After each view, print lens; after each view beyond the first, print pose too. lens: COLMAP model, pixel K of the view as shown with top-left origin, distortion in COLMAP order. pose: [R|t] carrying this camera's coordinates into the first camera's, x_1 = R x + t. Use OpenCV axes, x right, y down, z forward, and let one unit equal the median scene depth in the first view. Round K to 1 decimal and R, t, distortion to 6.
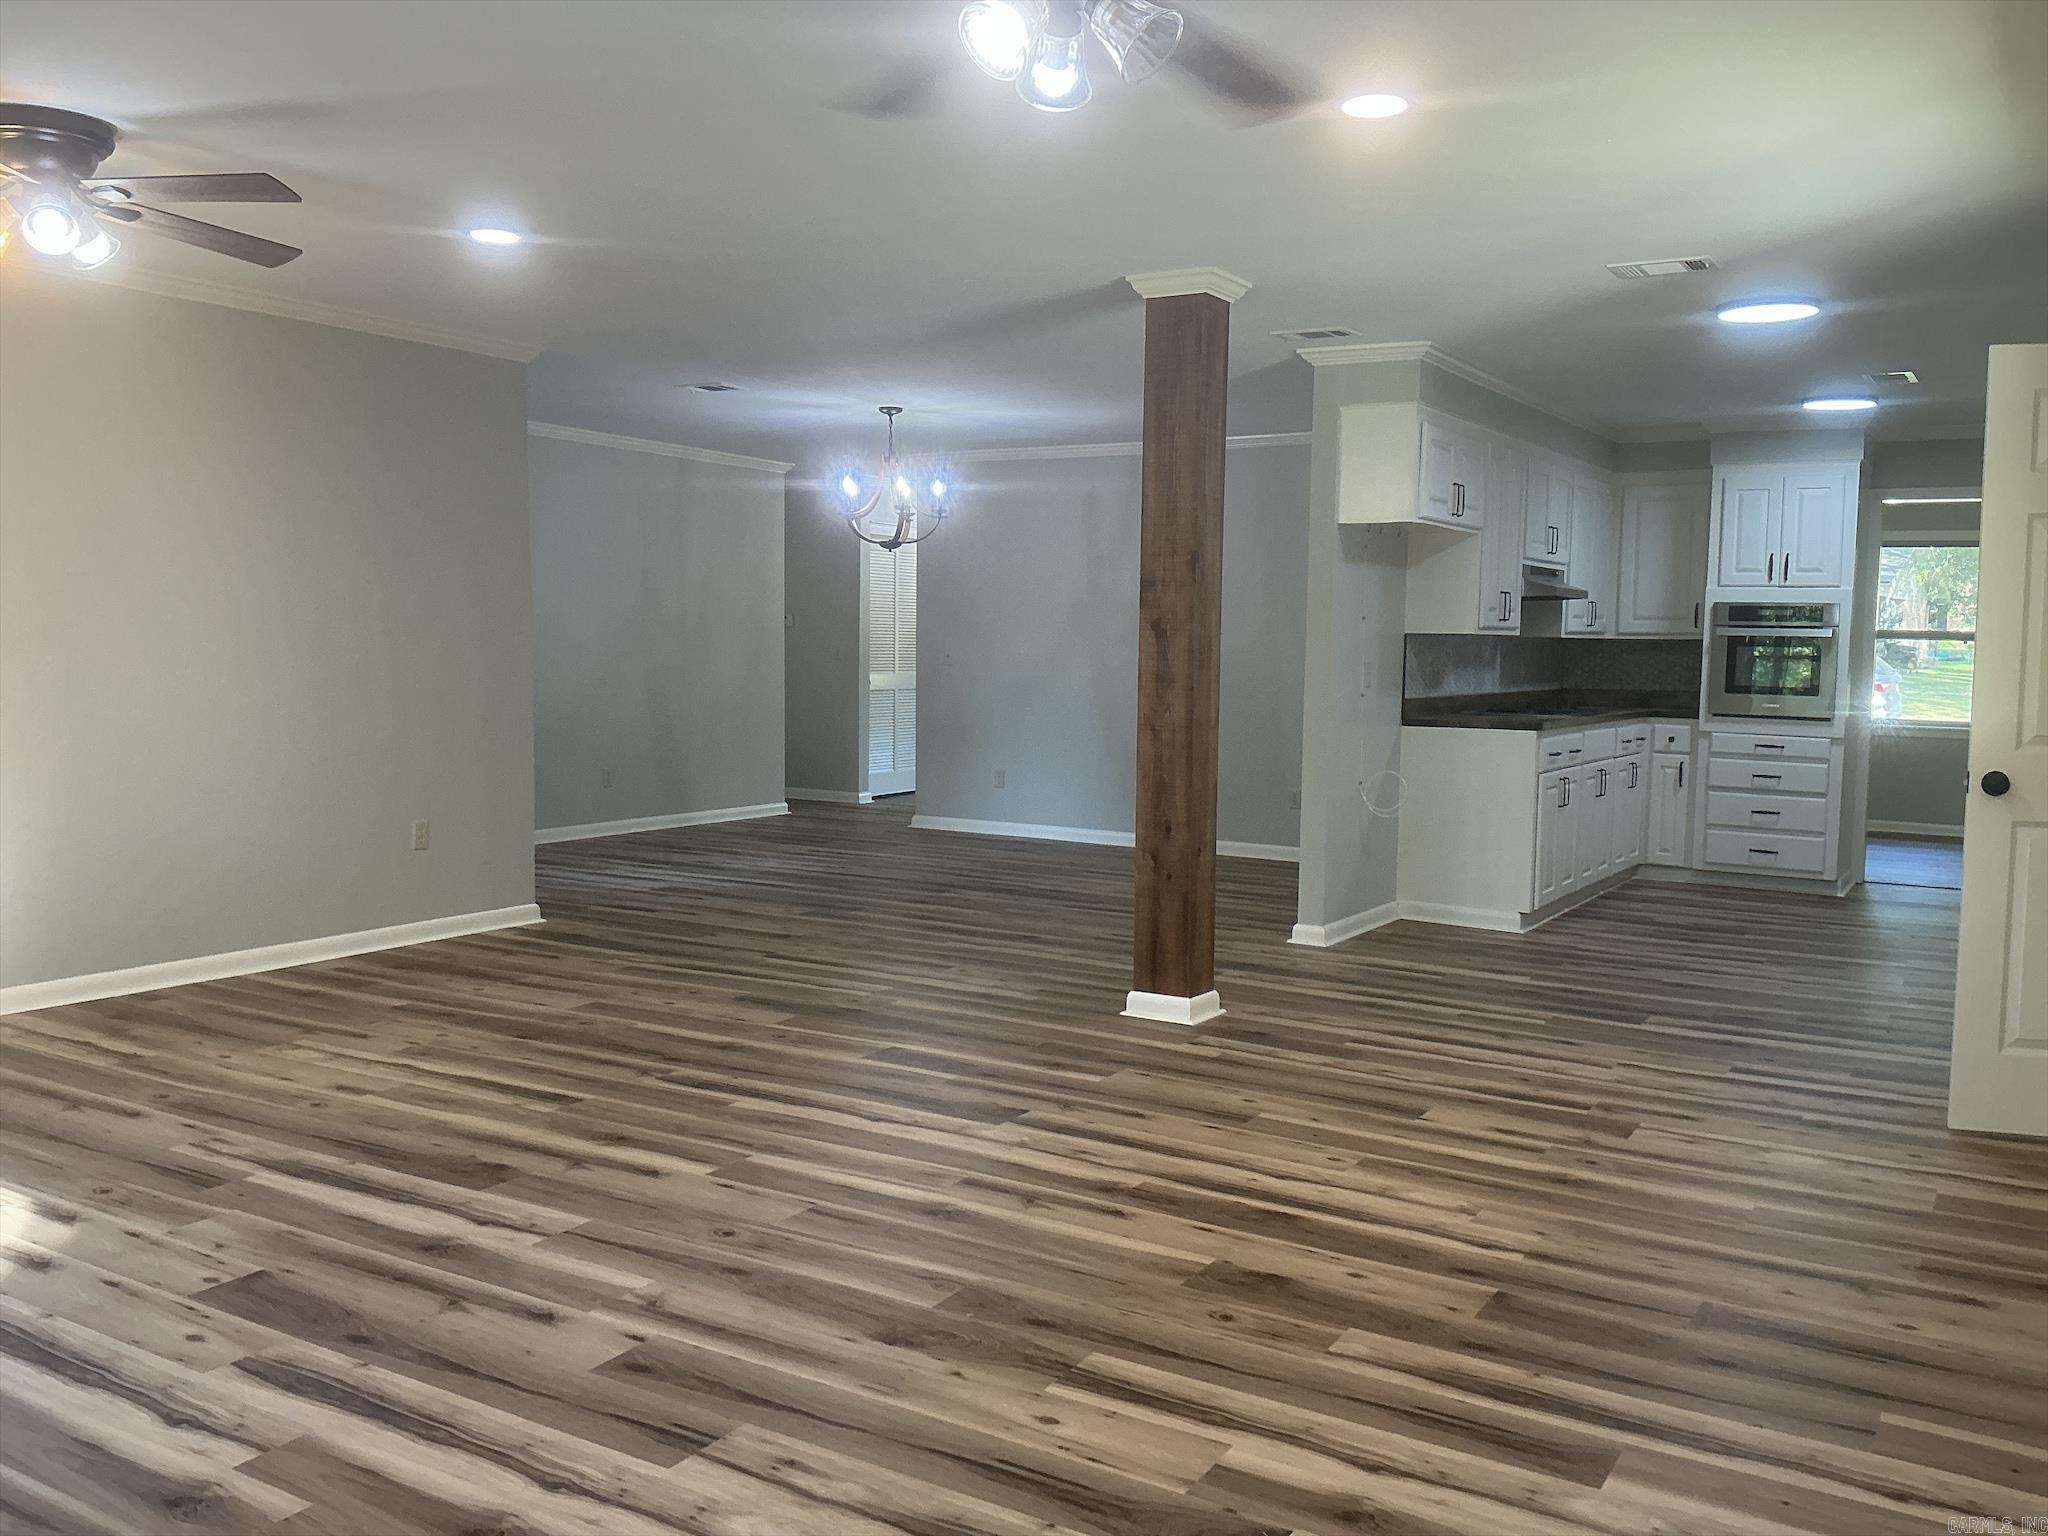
lens RADIAL K [[1694.6, 0, 1024.0], [0, 1694.6, 768.0], [0, 0, 1]] dist [-0.000636, -0.002566]
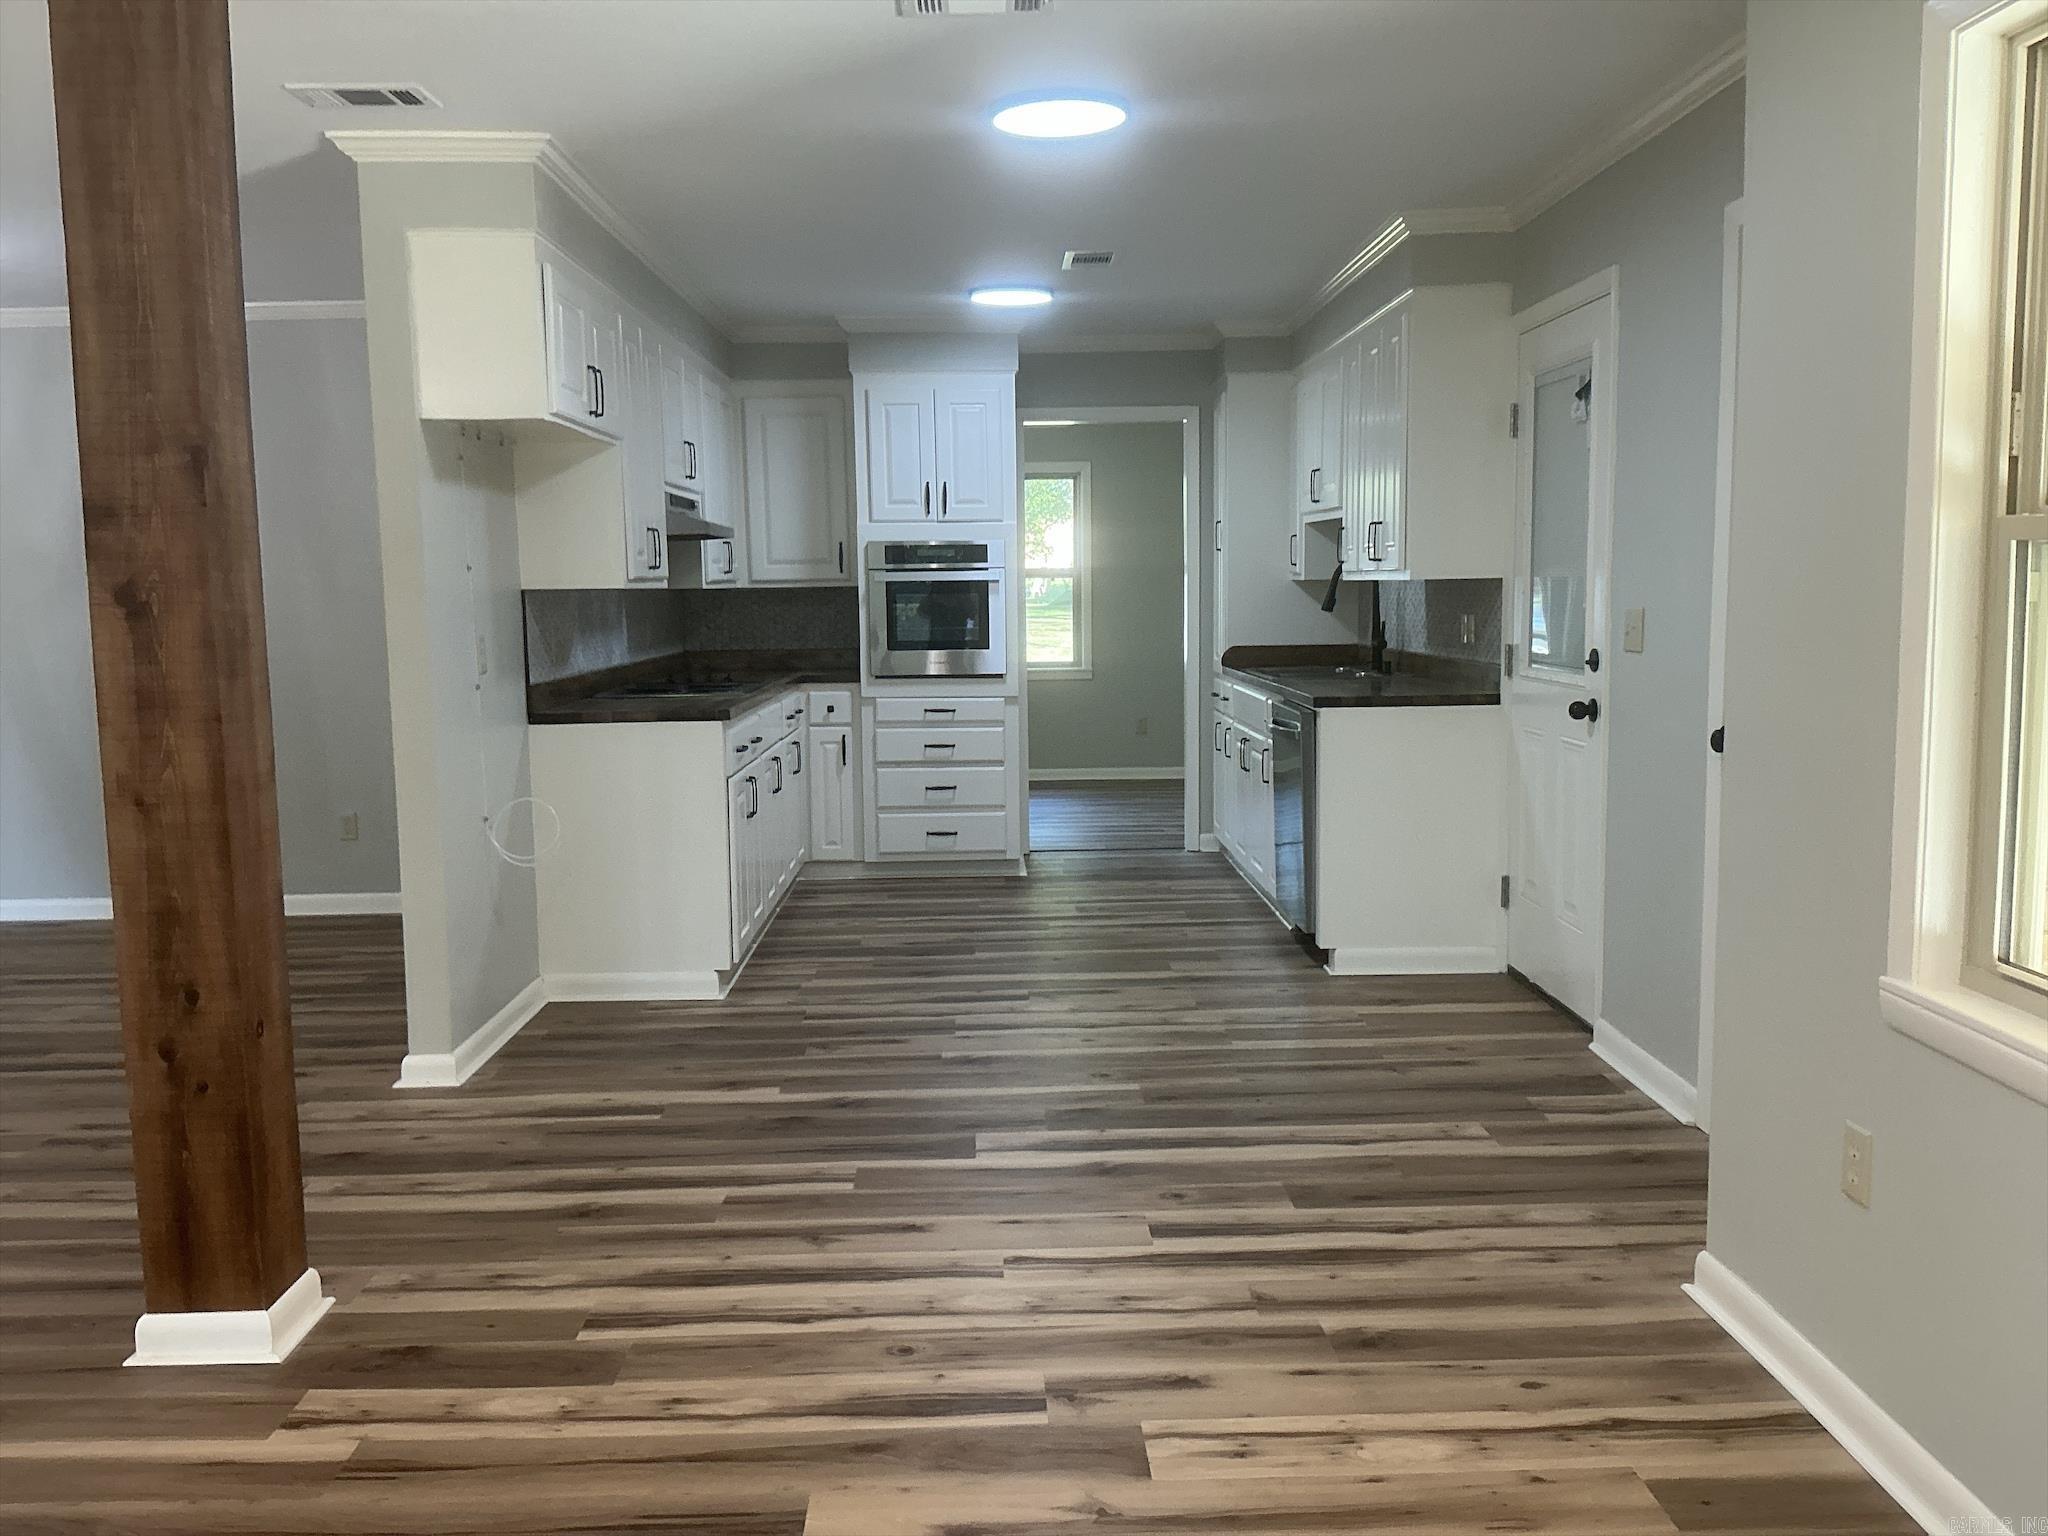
lens RADIAL K [[1722.8, 0, 1021.9], [0, 1722.8, 775.5], [0, 0, 1]] dist [0.147124, -0.309358]
pose [[0.844135, -0.086435, 0.529117, 0.016102], [0.068778, 0.996222, 0.053014, -0.028260], [-0.531701, -0.008359, 0.846891, 0.295500]]
